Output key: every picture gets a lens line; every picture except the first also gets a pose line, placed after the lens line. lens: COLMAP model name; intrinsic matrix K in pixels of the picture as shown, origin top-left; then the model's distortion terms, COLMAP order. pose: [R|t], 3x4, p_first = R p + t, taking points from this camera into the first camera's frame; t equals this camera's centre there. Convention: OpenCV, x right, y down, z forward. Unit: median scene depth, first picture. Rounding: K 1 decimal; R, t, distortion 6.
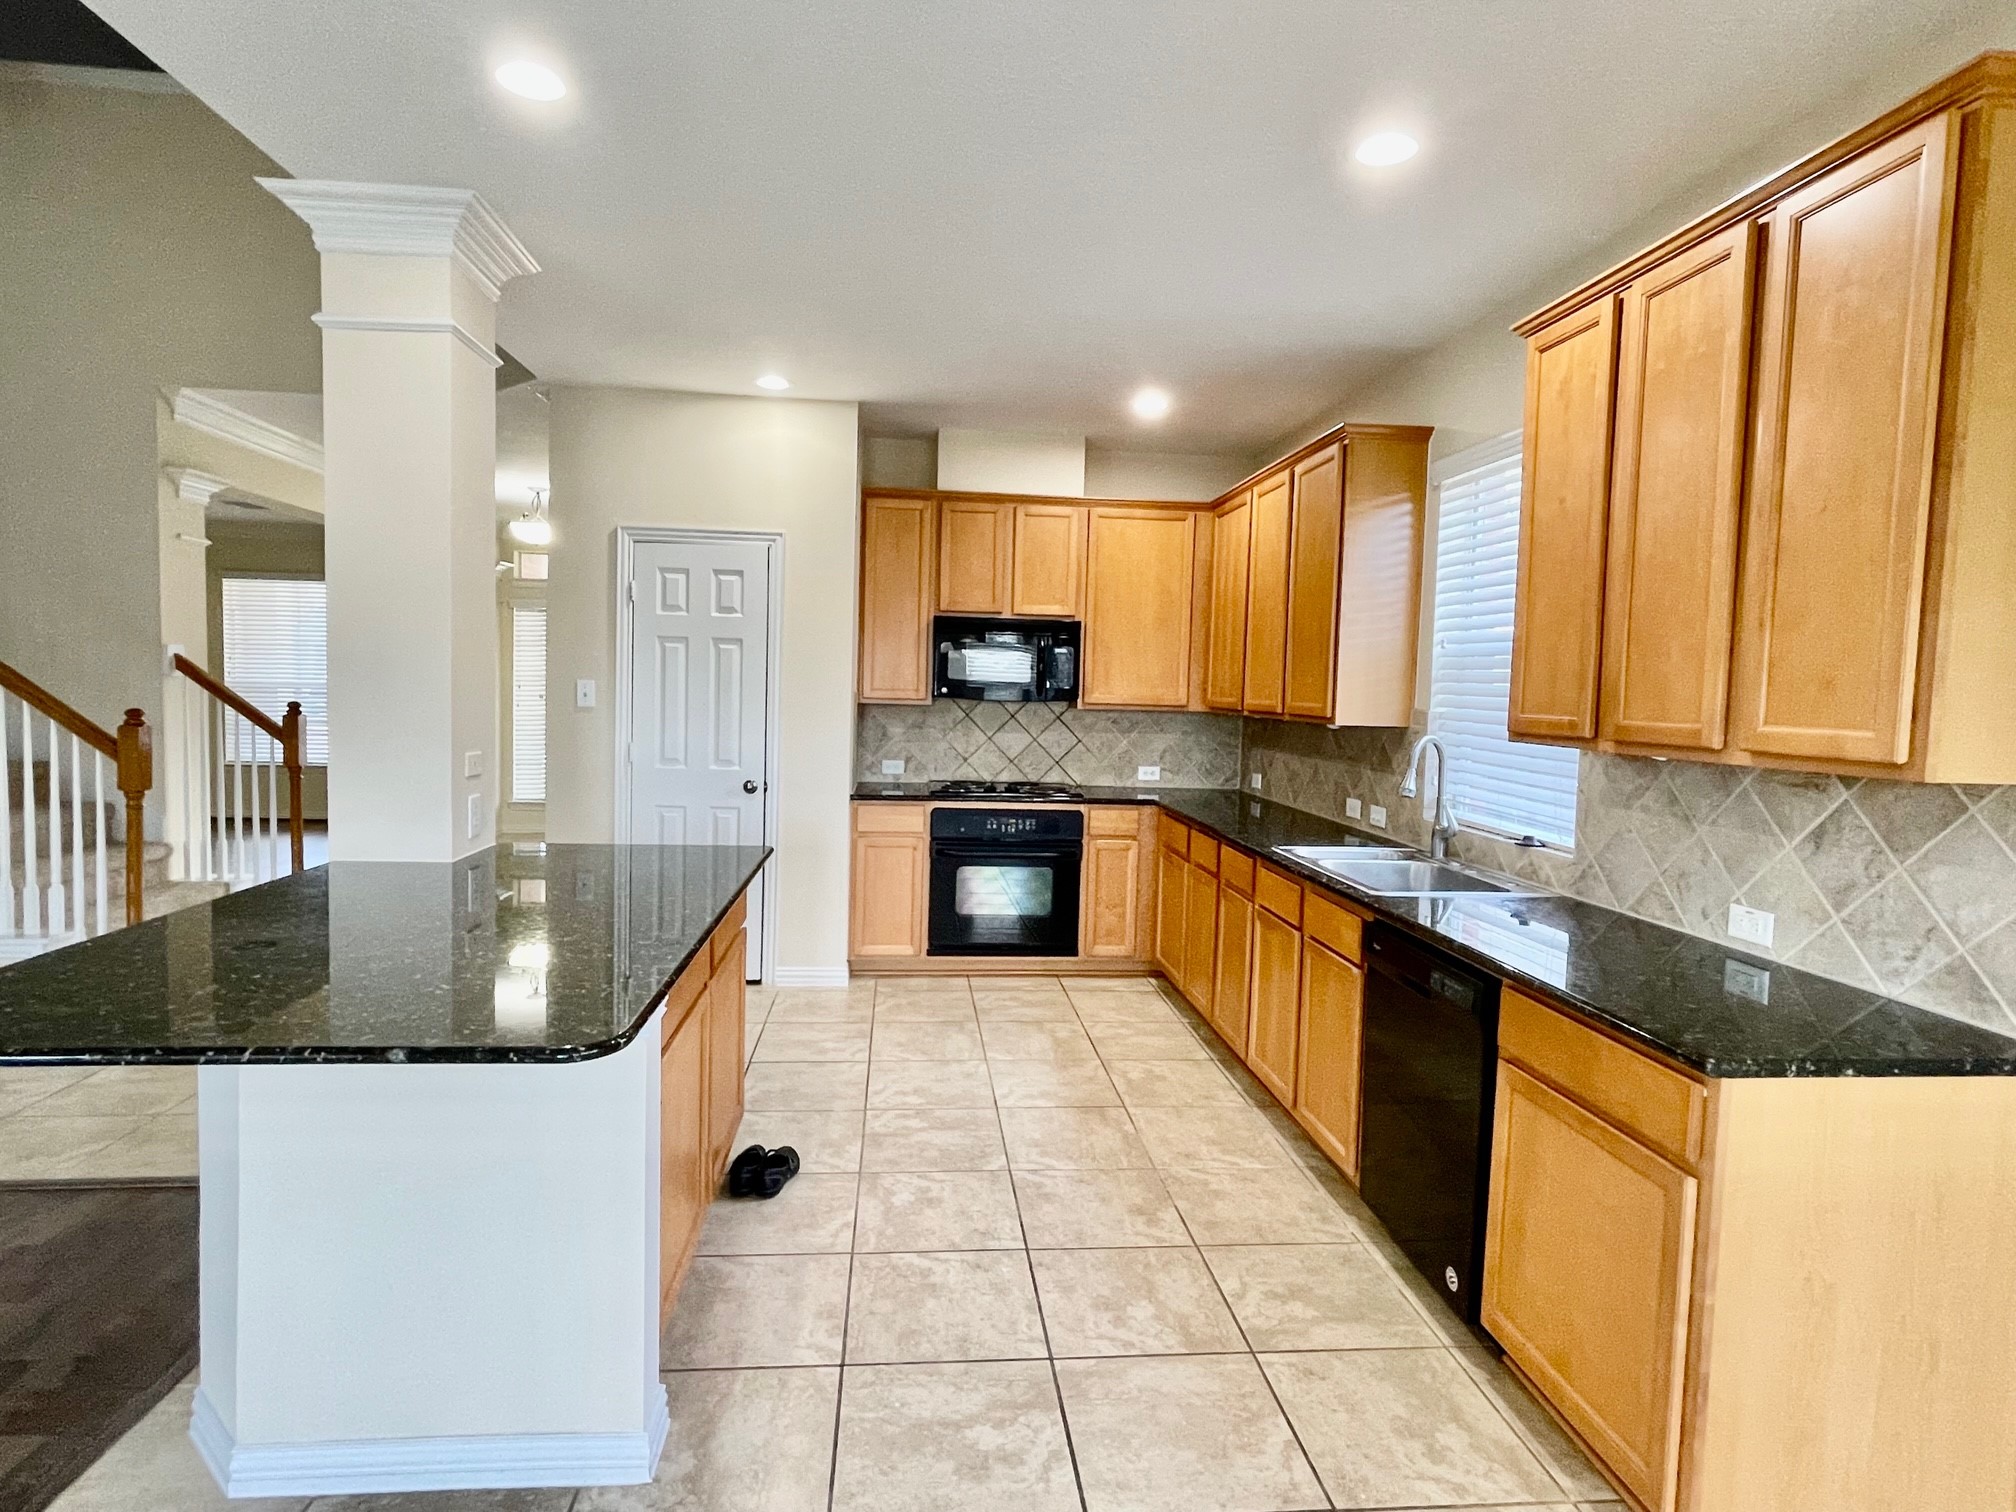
lens RADIAL K [[1052.0, 0, 1000.3], [0, 1052.0, 745.7], [0, 0, 1]] dist [-0.002821, 0.003520]
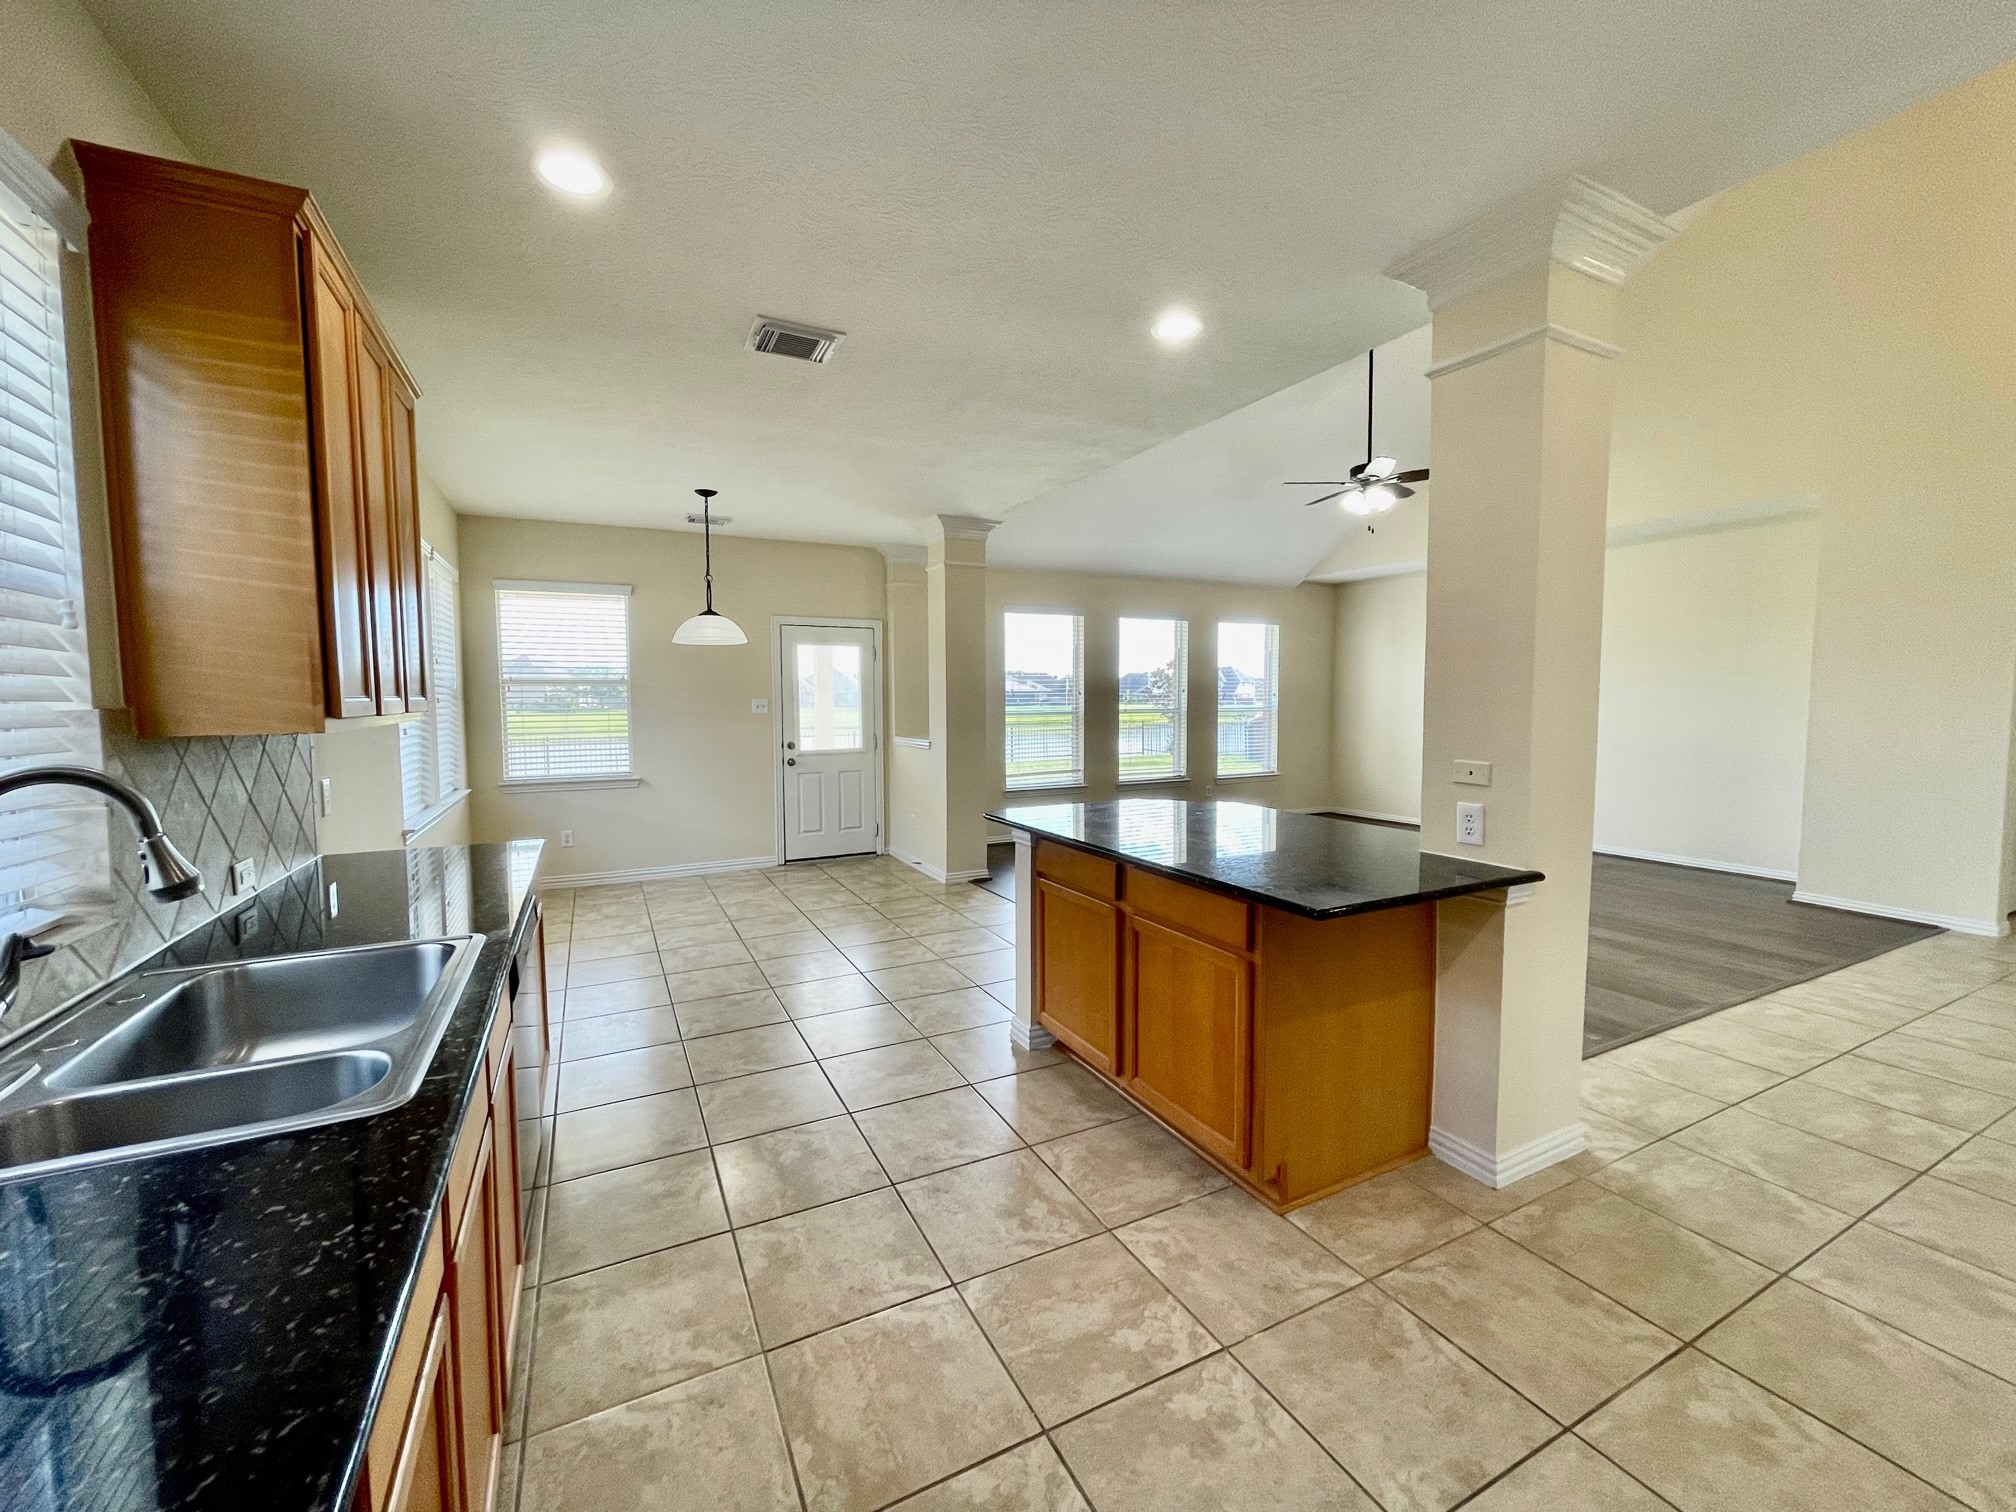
lens RADIAL K [[816.5, 0, 1012.6], [0, 816.5, 742.2], [0, 0, 1]] dist [0.001003, 0.000121]
pose [[-0.927156, -0.000083, -0.374675, 0.173538], [-0.042561, 0.993551, 0.105098, -0.065122], [0.372250, 0.113388, -0.921180, 1.334279]]
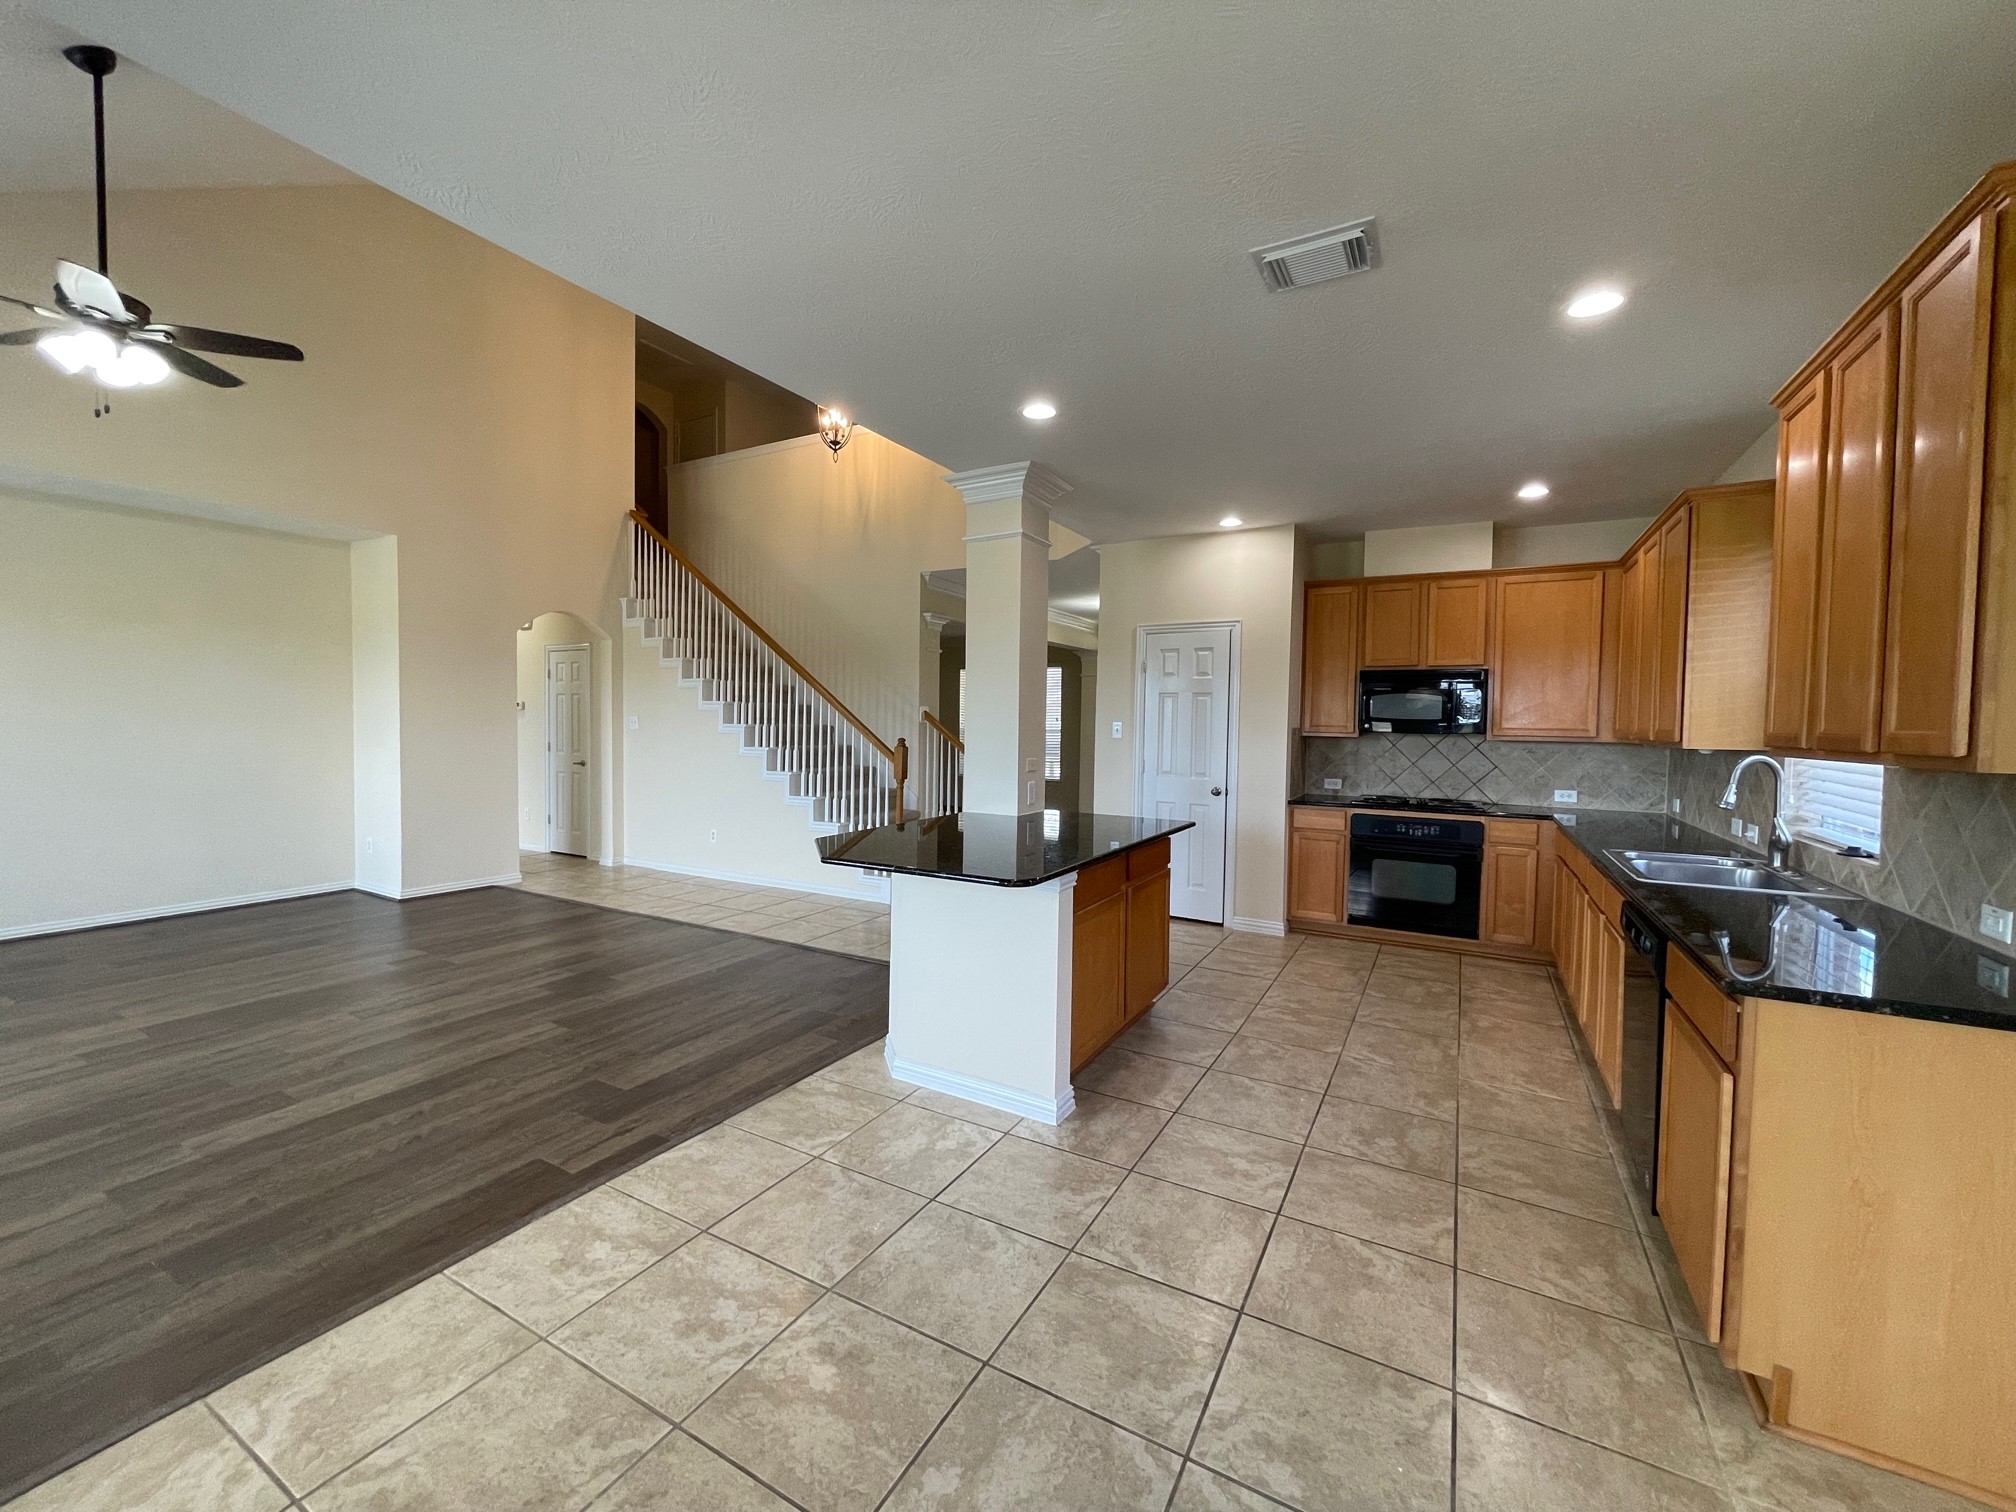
lens RADIAL K [[816.5, 0, 1001.9], [0, 816.5, 746.0], [0, 0, 1]] dist [0.001003, 0.000121]
pose [[0.821192, 0.002951, -0.570644, 0.227955], [-0.027234, 0.999050, -0.034024, 0.029708], [0.570002, 0.043481, 0.820492, -0.165942]]
